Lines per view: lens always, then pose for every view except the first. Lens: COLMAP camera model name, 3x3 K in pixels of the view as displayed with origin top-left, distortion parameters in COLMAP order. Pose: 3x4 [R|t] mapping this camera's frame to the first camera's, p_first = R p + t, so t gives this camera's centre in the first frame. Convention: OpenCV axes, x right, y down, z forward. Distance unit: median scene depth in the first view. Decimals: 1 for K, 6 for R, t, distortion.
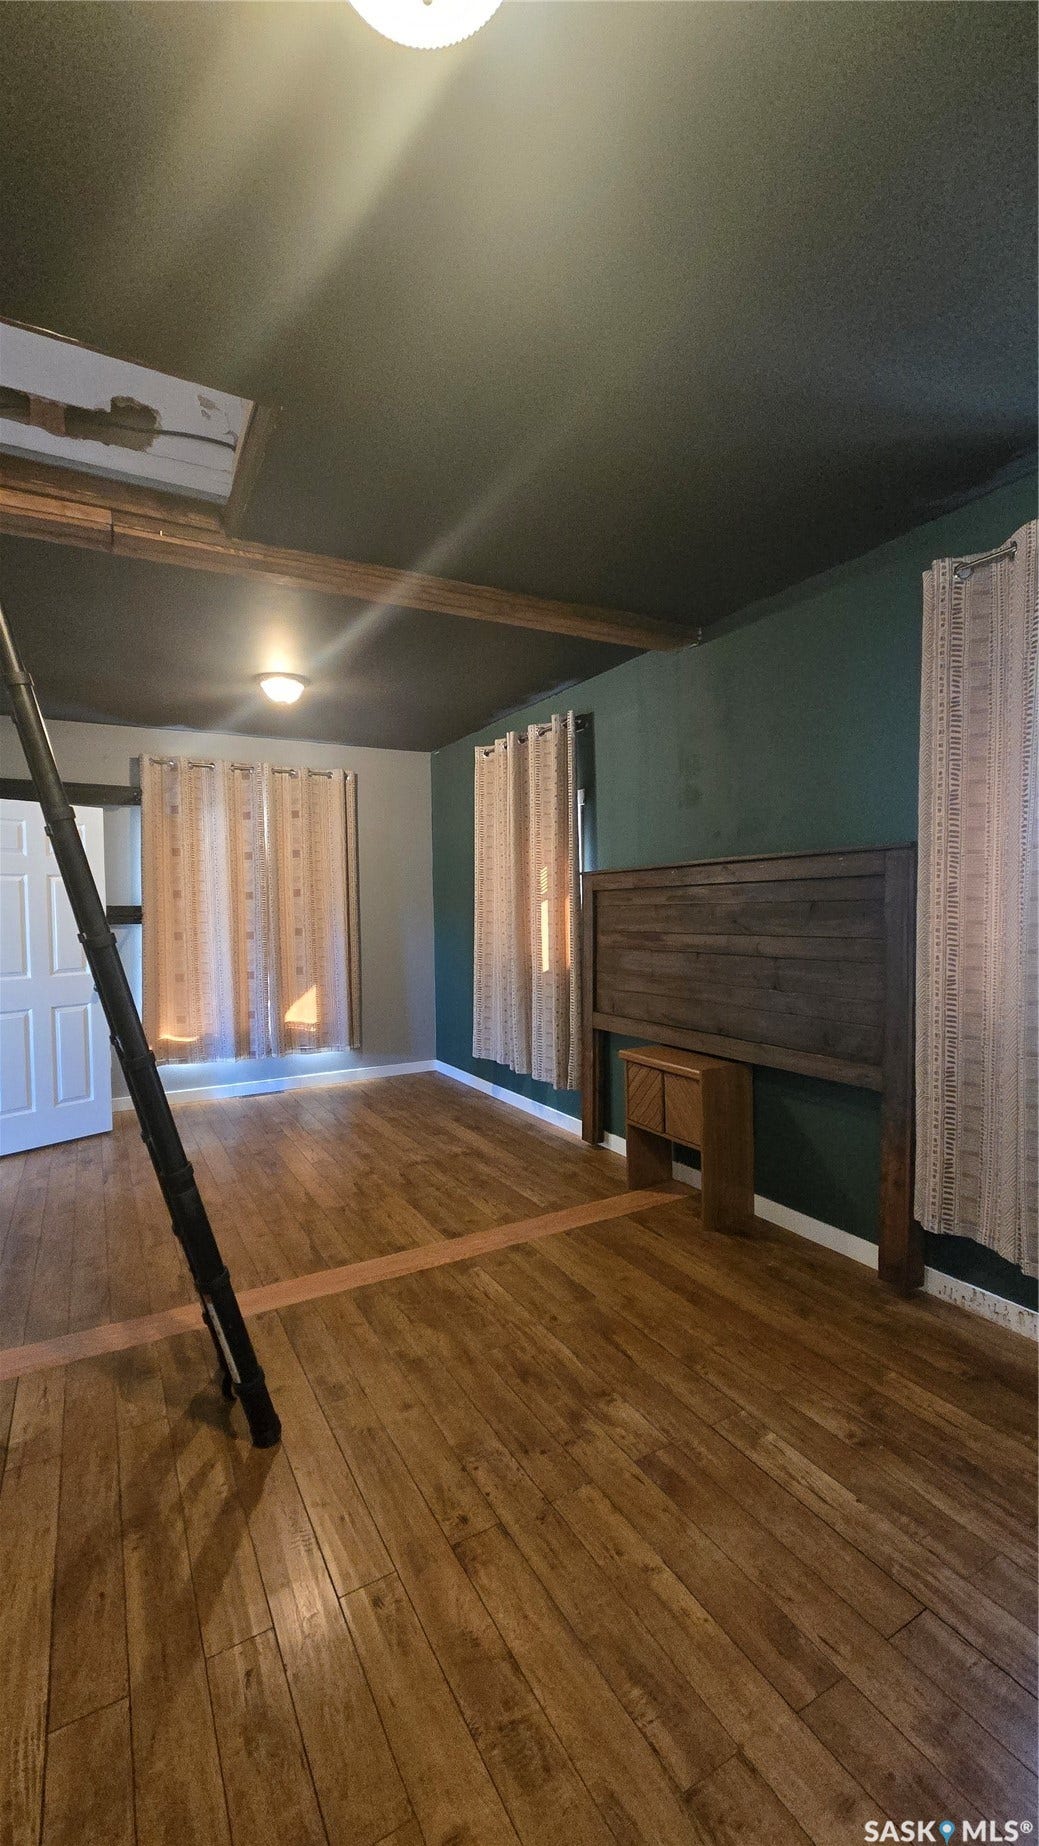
lens RADIAL K [[755.4, 0, 508.7], [0, 755.4, 927.5], [0, 0, 1]] dist [0.000463, -0.001249]
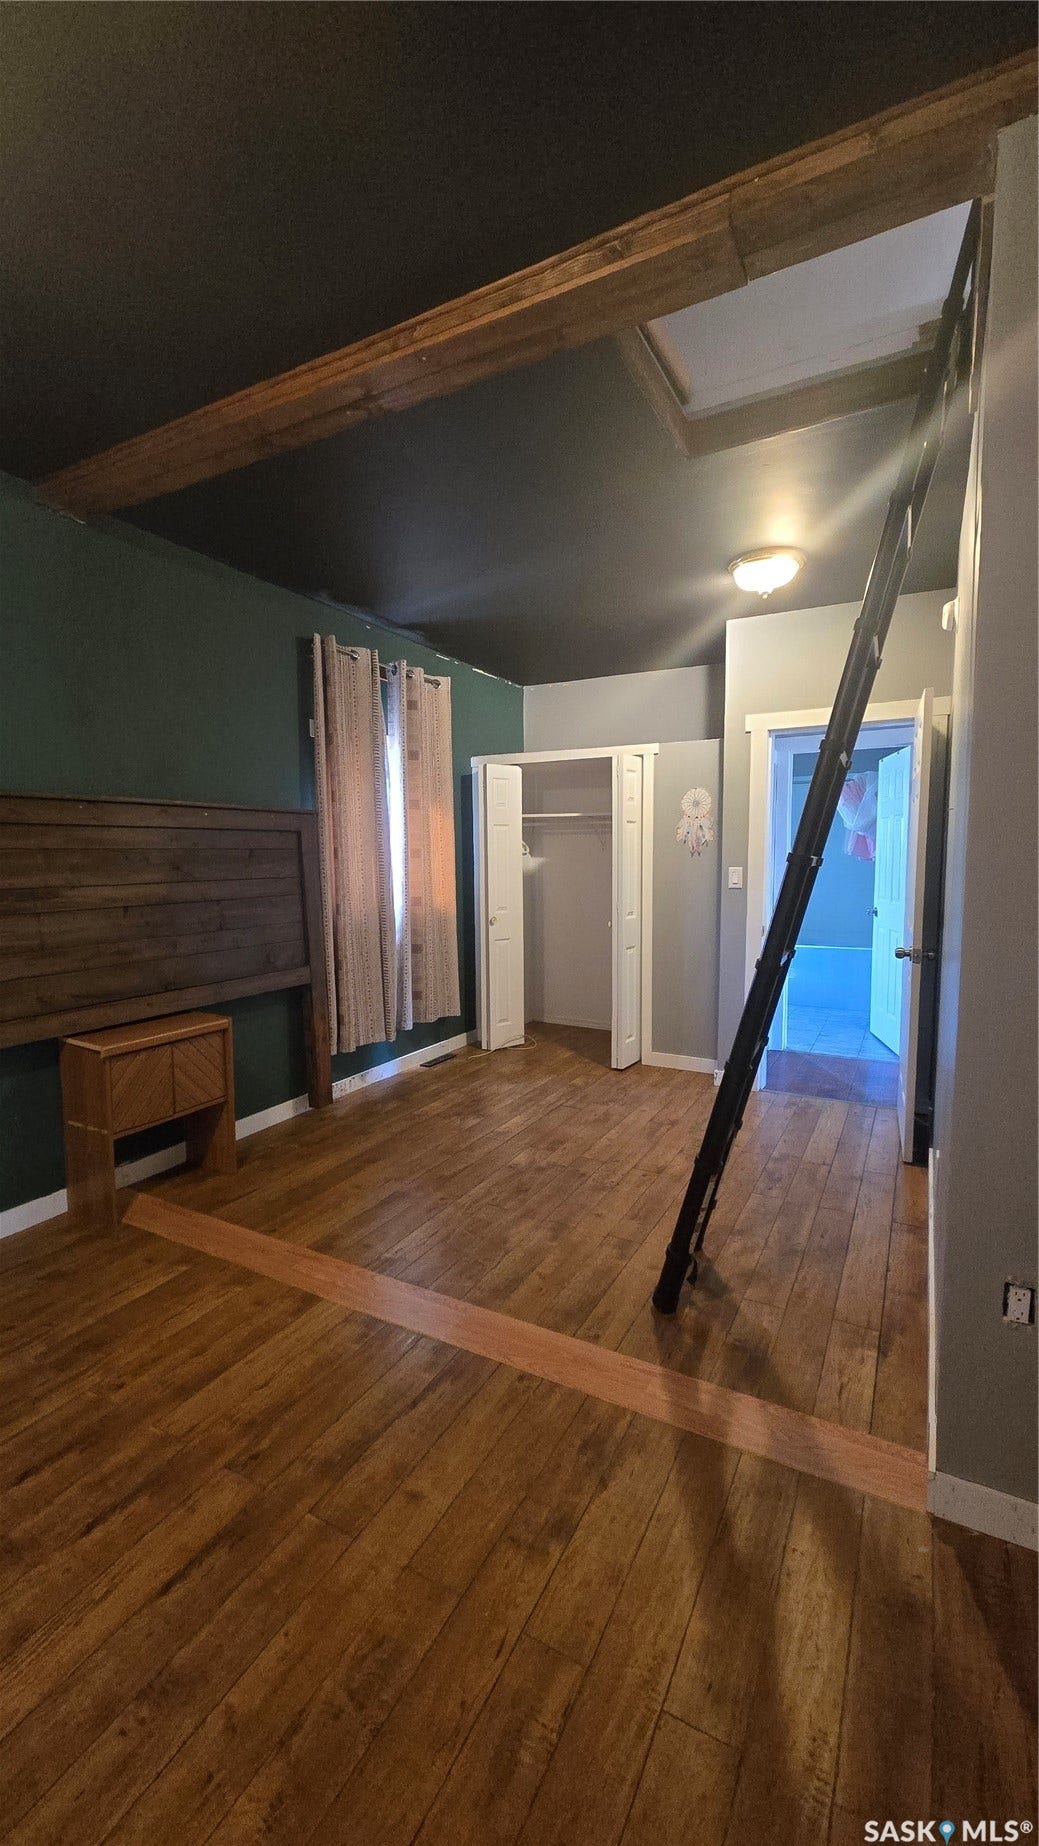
lens RADIAL K [[755.4, 0, 508.7], [0, 755.4, 927.5], [0, 0, 1]] dist [0.000463, -0.001249]
pose [[-0.531751, -0.056706, 0.845000, -0.904319], [0.041519, 0.994811, 0.092887, -0.005729], [-0.845882, 0.084476, -0.526638, 1.408720]]
